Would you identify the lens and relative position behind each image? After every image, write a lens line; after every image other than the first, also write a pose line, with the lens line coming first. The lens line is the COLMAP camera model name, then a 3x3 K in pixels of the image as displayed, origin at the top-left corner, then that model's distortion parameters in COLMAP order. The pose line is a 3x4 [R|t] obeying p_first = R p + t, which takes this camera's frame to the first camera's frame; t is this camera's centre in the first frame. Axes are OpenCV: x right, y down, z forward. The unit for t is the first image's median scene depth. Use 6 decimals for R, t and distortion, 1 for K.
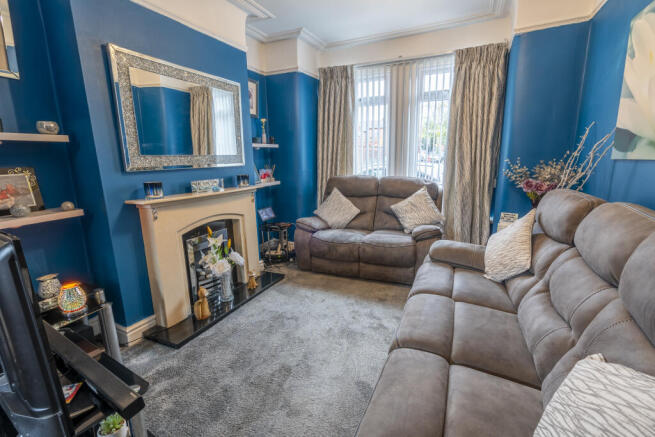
lens RADIAL K [[298.1, 0, 325.5], [0, 298.1, 216.0], [0, 0, 1]] dist [-0.000021, -0.000493]
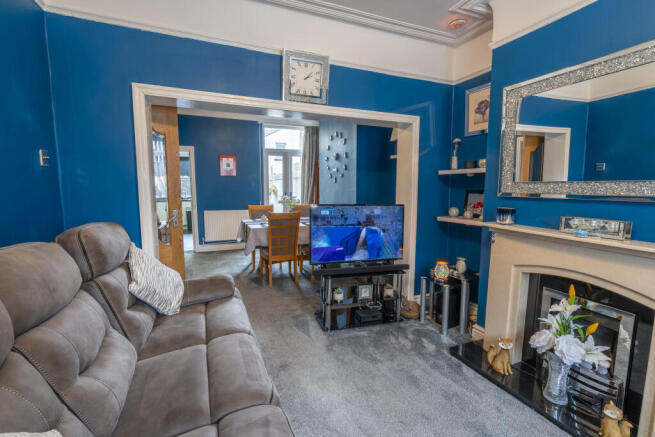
lens RADIAL K [[298.1, 0, 327.1], [0, 298.1, 220.0], [0, 0, 1]] dist [-0.000021, -0.000493]
pose [[-0.671507, 0.104162, -0.733640, 0.634799], [-0.129673, 0.958274, 0.254747, -0.276283], [0.729563, 0.266198, -0.629981, 1.310090]]
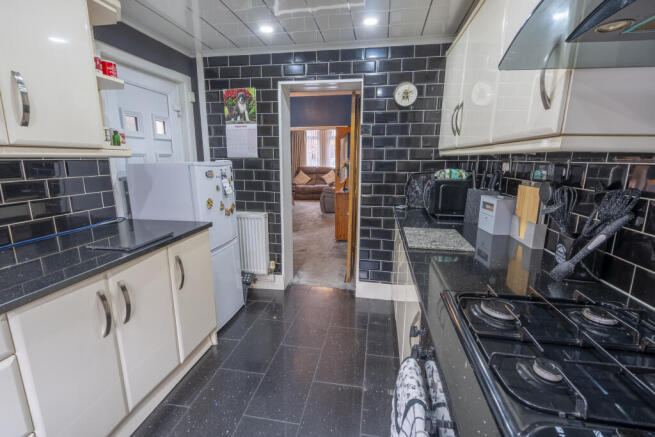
lens RADIAL K [[298.1, 0, 329.1], [0, 298.1, 218.9], [0, 0, 1]] dist [-0.000021, -0.000493]
pose [[0.967919, -0.032354, 0.249170, -0.390965], [0.029103, 0.999437, 0.016720, 0.291477], [-0.249570, -0.008932, 0.968316, -1.605911]]
